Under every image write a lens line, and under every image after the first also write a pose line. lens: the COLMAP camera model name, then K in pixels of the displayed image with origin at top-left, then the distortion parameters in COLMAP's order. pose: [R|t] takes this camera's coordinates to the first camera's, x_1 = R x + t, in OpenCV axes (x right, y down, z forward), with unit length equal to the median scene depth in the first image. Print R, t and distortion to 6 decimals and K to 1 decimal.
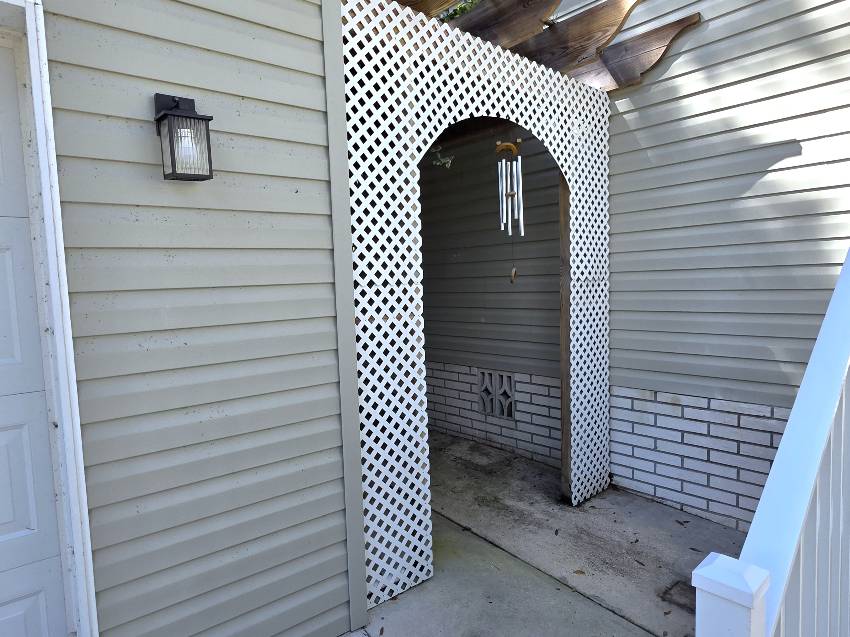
lens RADIAL K [[502.9, 0, 428.6], [0, 502.9, 321.8], [0, 0, 1]] dist [0.002143, -0.000788]
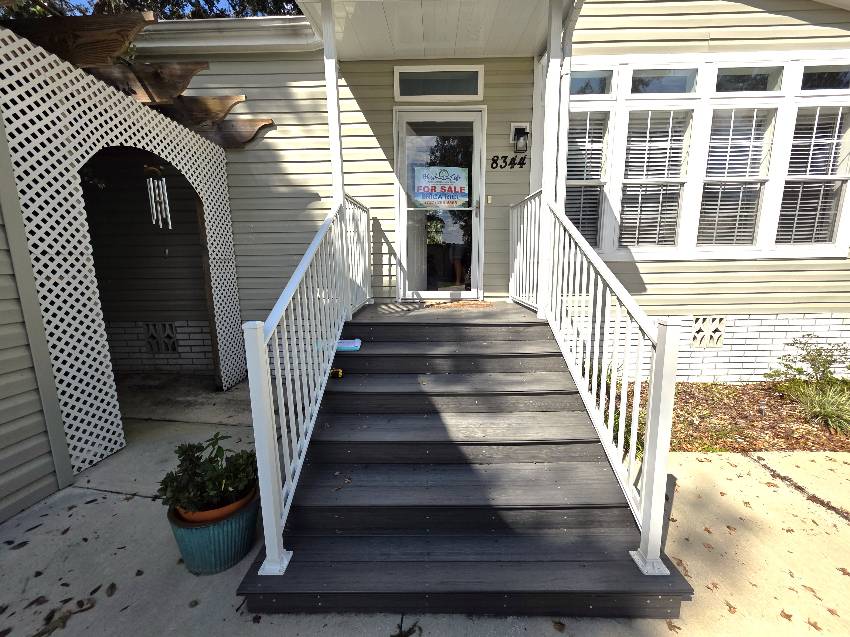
lens RADIAL K [[339.5, 0, 423.4], [0, 339.5, 319.8], [0, 0, 1]] dist [0.001080, -0.000066]
pose [[0.687201, -0.094318, 0.720319, -0.070799], [0.046043, 0.995197, 0.086385, 0.062534], [-0.725007, -0.026199, 0.688243, -0.344745]]
